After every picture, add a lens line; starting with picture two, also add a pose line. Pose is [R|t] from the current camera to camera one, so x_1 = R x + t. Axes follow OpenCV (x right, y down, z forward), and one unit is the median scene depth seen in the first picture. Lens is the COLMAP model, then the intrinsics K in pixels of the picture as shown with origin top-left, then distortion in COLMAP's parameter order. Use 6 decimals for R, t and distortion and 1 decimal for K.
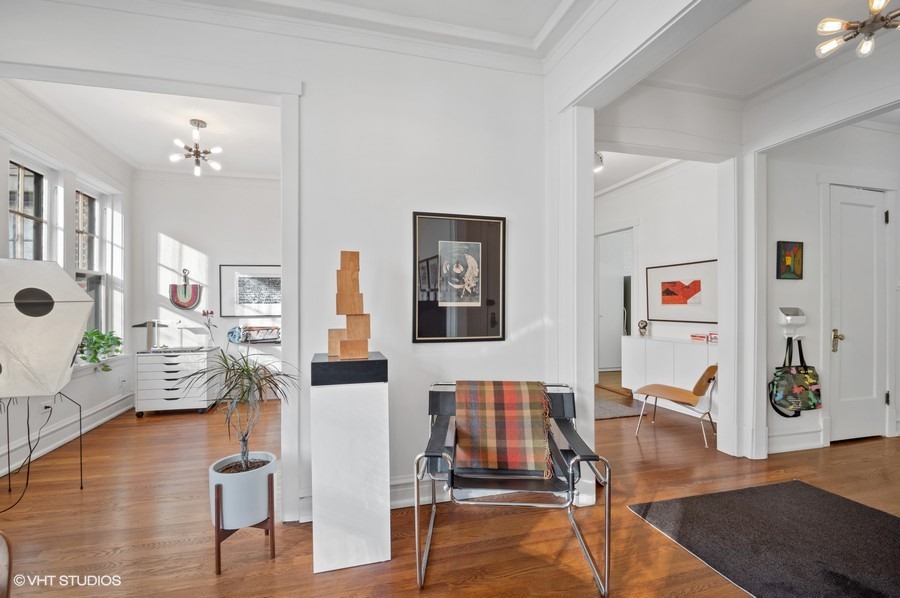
lens RADIAL K [[385.7, 0, 433.2], [0, 385.7, 305.9], [0, 0, 1]] dist [-0.003064, -0.001722]
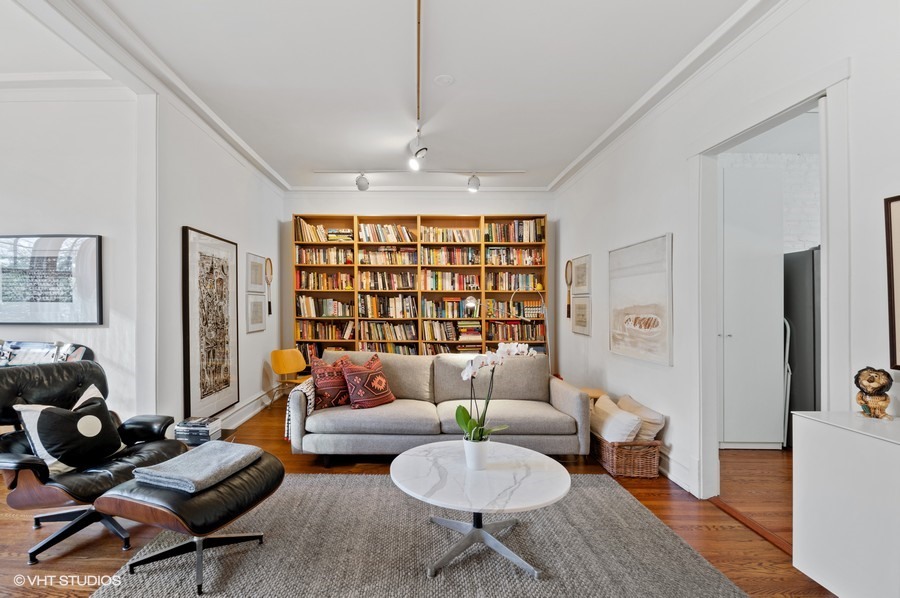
lens RADIAL K [[385.7, 0, 443.5], [0, 385.7, 304.0], [0, 0, 1]] dist [-0.003064, -0.001722]
pose [[0.967948, 0.010084, -0.250950, 0.312527], [-0.013415, 0.999843, -0.011568, -0.005958], [0.250794, 0.014564, 0.967931, 0.670758]]
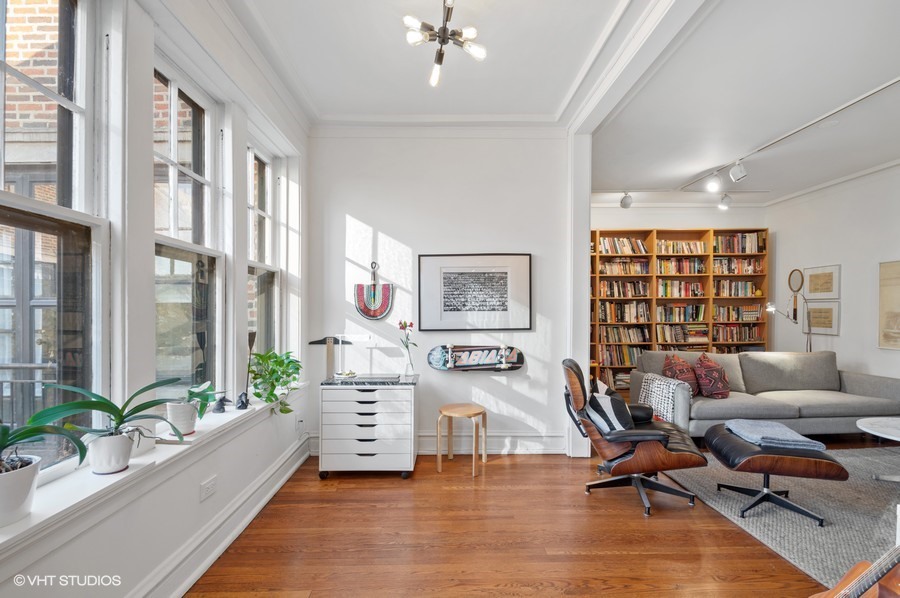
lens RADIAL K [[385.7, 0, 445.7], [0, 385.7, 317.1], [0, 0, 1]] dist [-0.003064, -0.001722]
pose [[0.971609, 0.002688, -0.236576, -0.380410], [-0.001312, 0.999981, 0.005973, -0.000454], [0.236588, -0.005493, 0.971595, 0.376516]]
